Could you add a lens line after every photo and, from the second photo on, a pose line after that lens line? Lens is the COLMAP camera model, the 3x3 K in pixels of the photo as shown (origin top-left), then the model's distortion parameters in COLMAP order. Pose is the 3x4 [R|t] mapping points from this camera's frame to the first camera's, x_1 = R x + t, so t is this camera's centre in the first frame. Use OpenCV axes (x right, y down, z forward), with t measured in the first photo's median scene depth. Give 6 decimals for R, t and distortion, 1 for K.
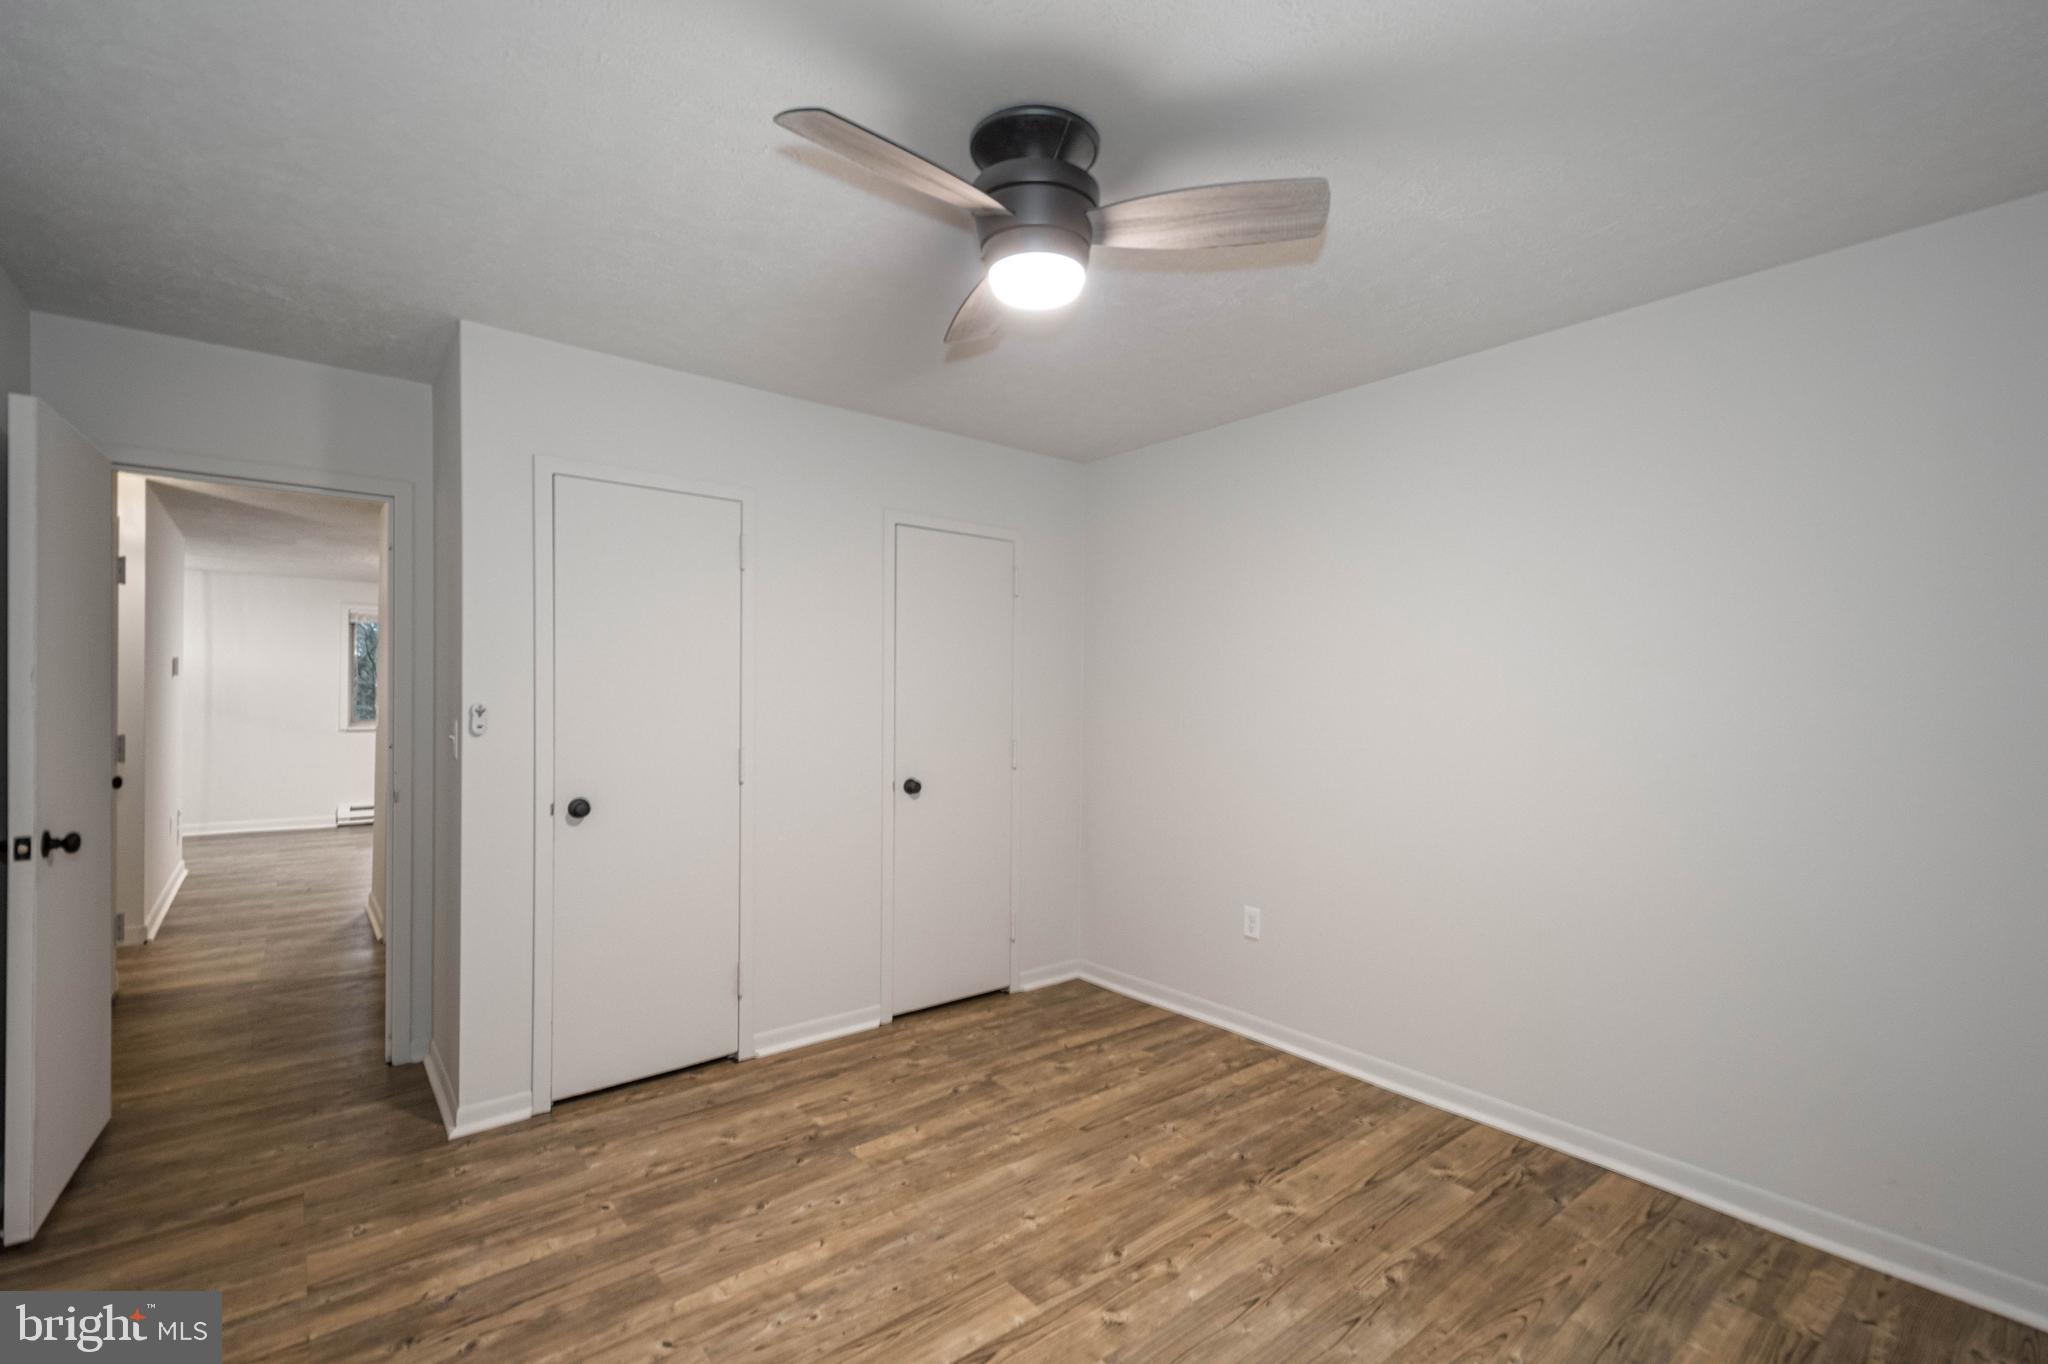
lens RADIAL K [[898.5, 0, 1028.2], [0, 898.5, 697.2], [0, 0, 1]] dist [-0.009886, 0.000601]
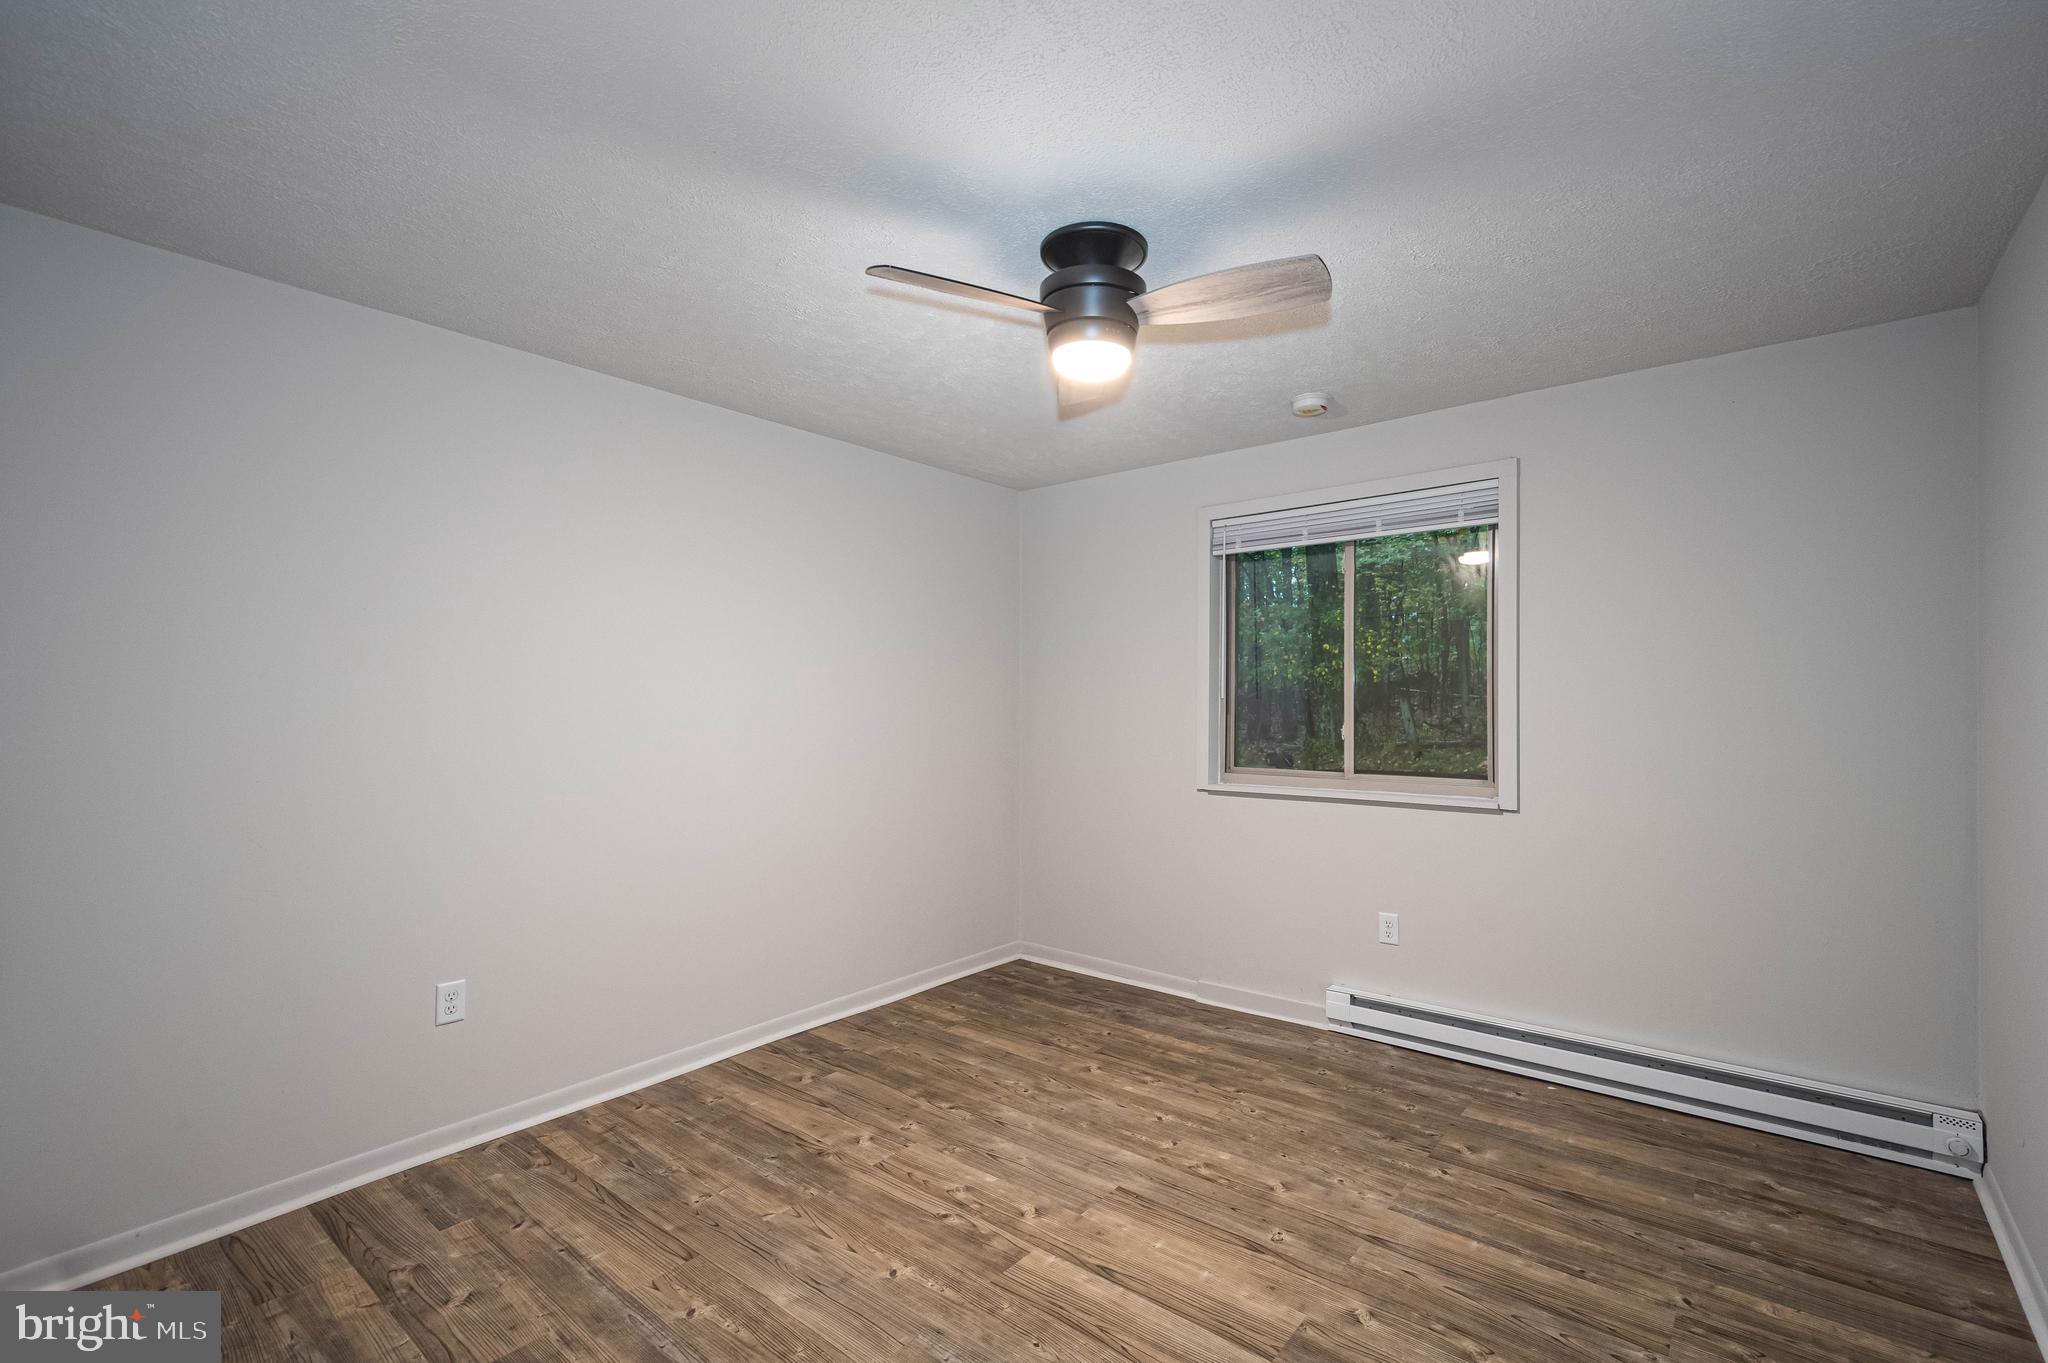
lens RADIAL K [[898.5, 0, 1036.1], [0, 898.5, 693.1], [0, 0, 1]] dist [-0.009886, 0.000601]
pose [[-0.191228, -0.009218, 0.981502, -0.860362], [0.008948, 0.999898, 0.011134, -0.022755], [-0.981505, 0.010912, -0.191126, 0.954258]]
